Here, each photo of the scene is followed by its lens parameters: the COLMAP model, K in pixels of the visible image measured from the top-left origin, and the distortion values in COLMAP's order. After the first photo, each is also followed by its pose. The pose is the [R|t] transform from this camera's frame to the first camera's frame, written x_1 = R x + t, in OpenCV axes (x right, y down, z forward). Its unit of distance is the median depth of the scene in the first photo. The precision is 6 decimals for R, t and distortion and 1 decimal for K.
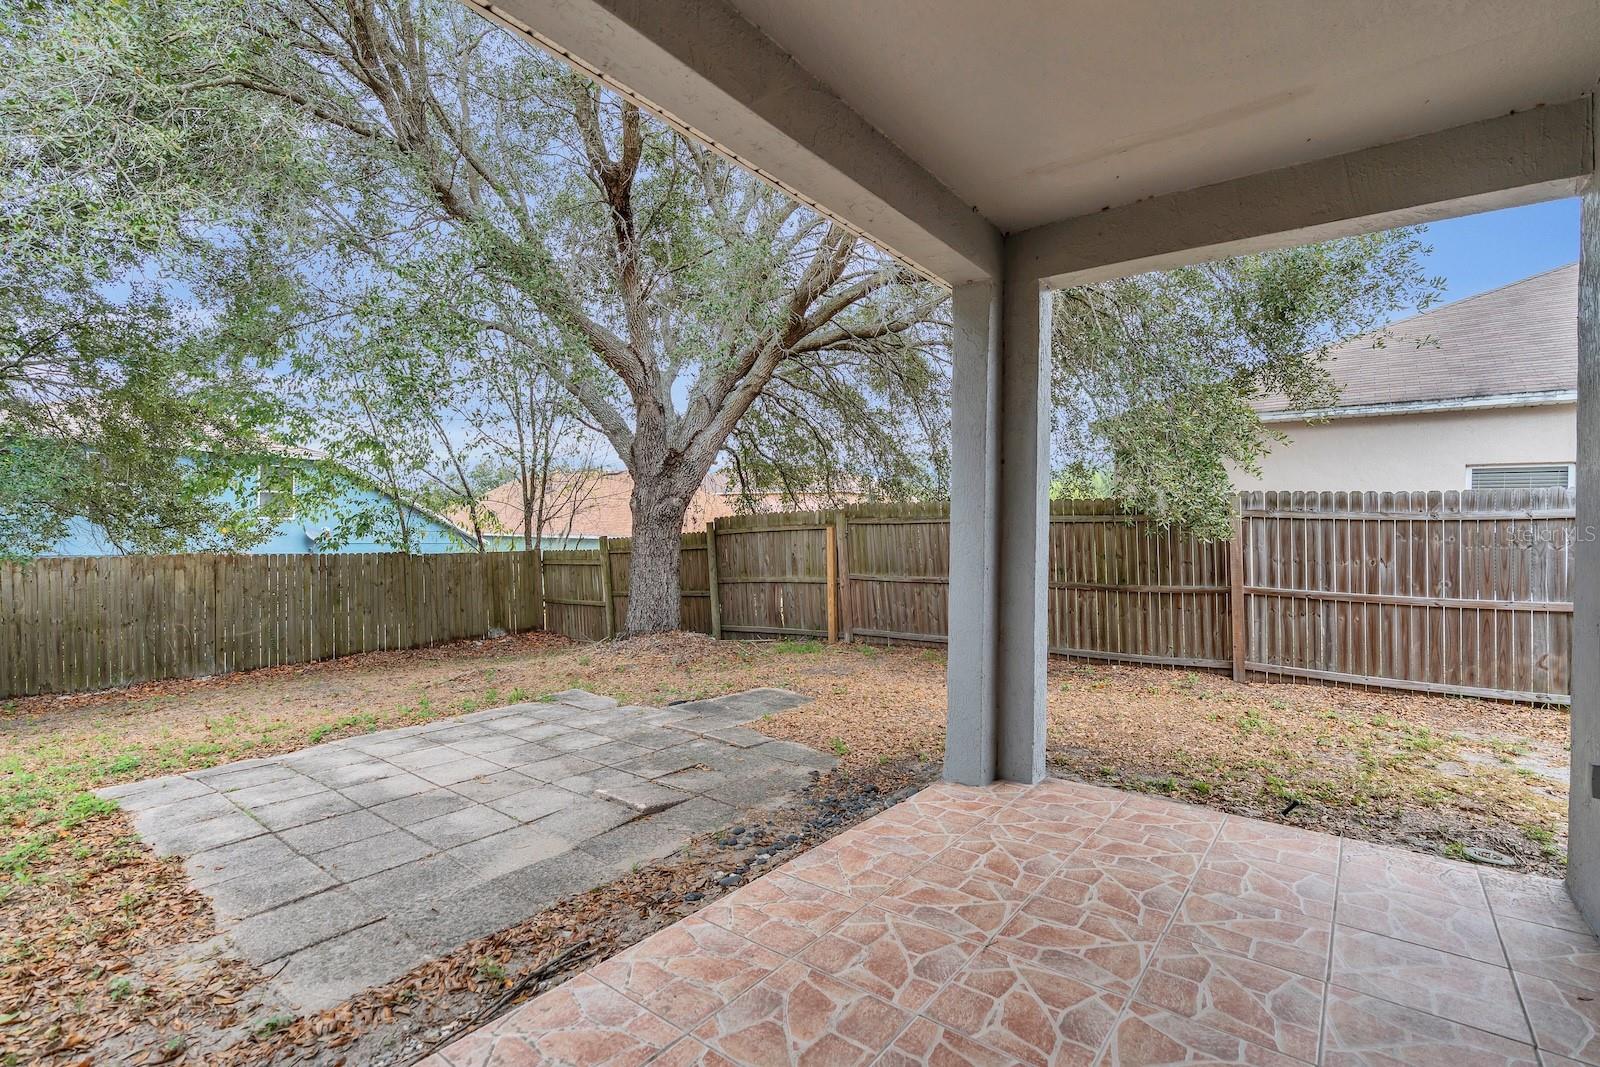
lens RADIAL K [[738.9, 0, 806.4], [0, 738.9, 539.7], [0, 0, 1]] dist [-0.005390, 0.000764]
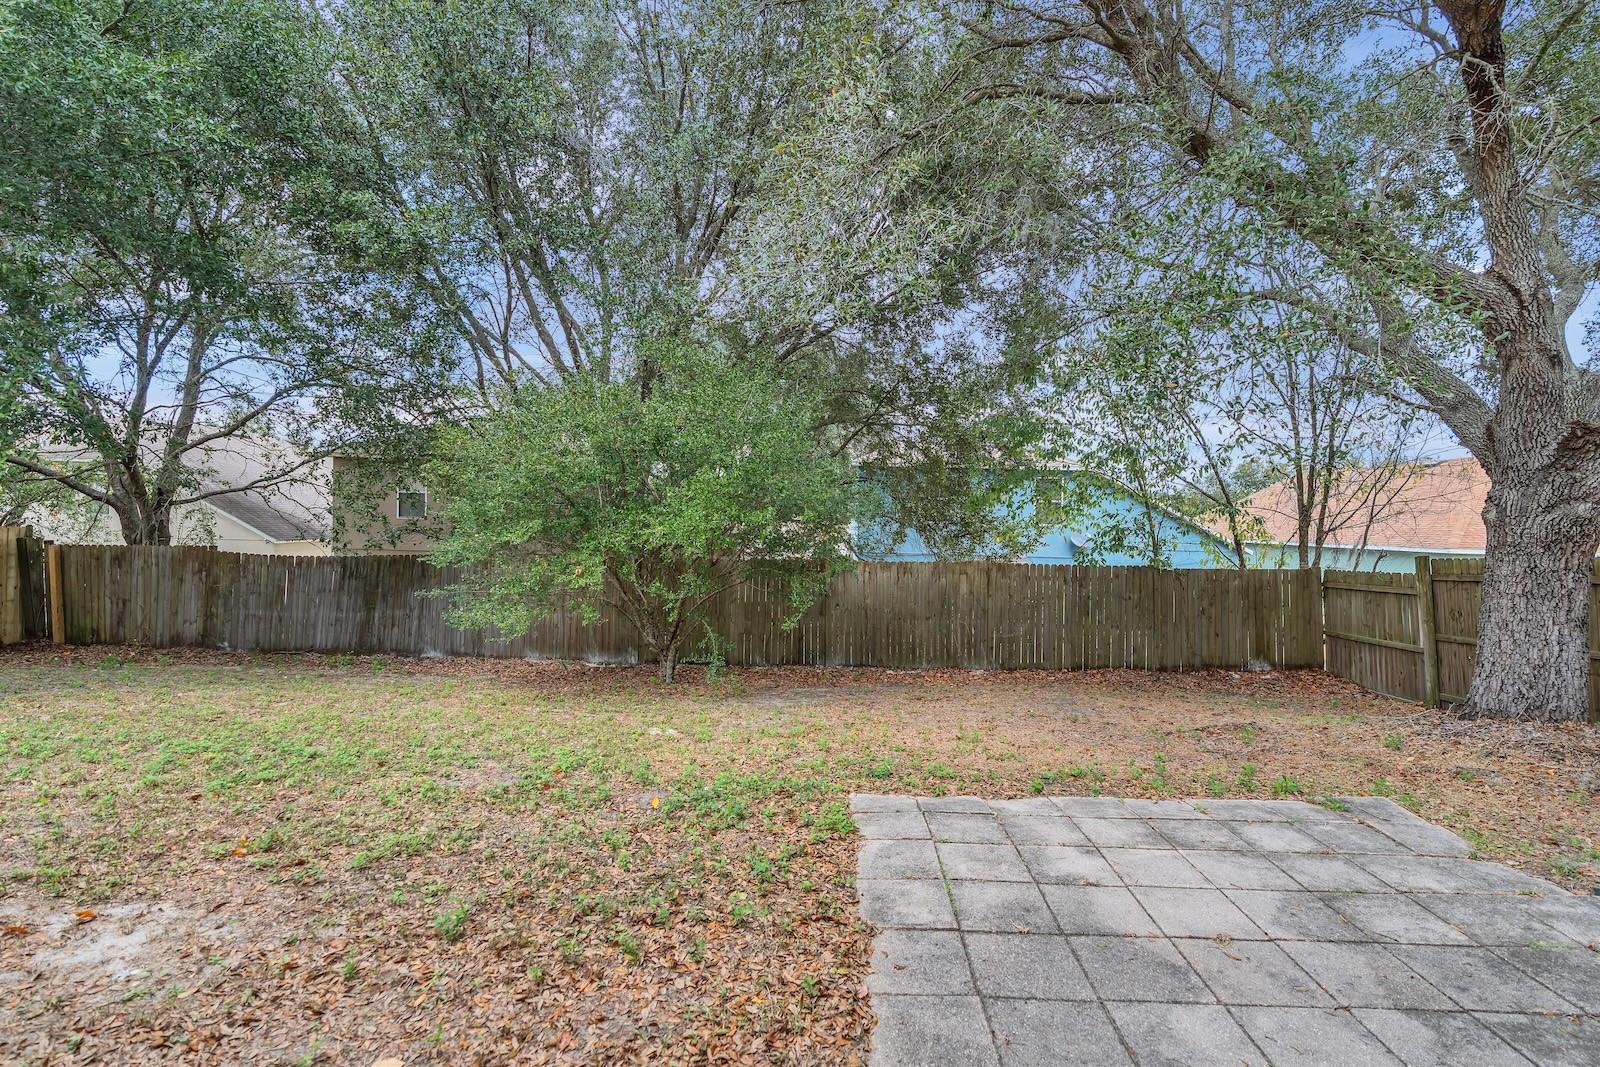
lens RADIAL K [[738.9, 0, 806.4], [0, 738.9, 539.7], [0, 0, 1]] dist [-0.005390, 0.000764]
pose [[0.581108, 0.015537, -0.813678, -0.052413], [-0.018658, 0.999809, 0.005766, -0.016669], [0.813613, 0.011831, 0.581287, 0.126030]]
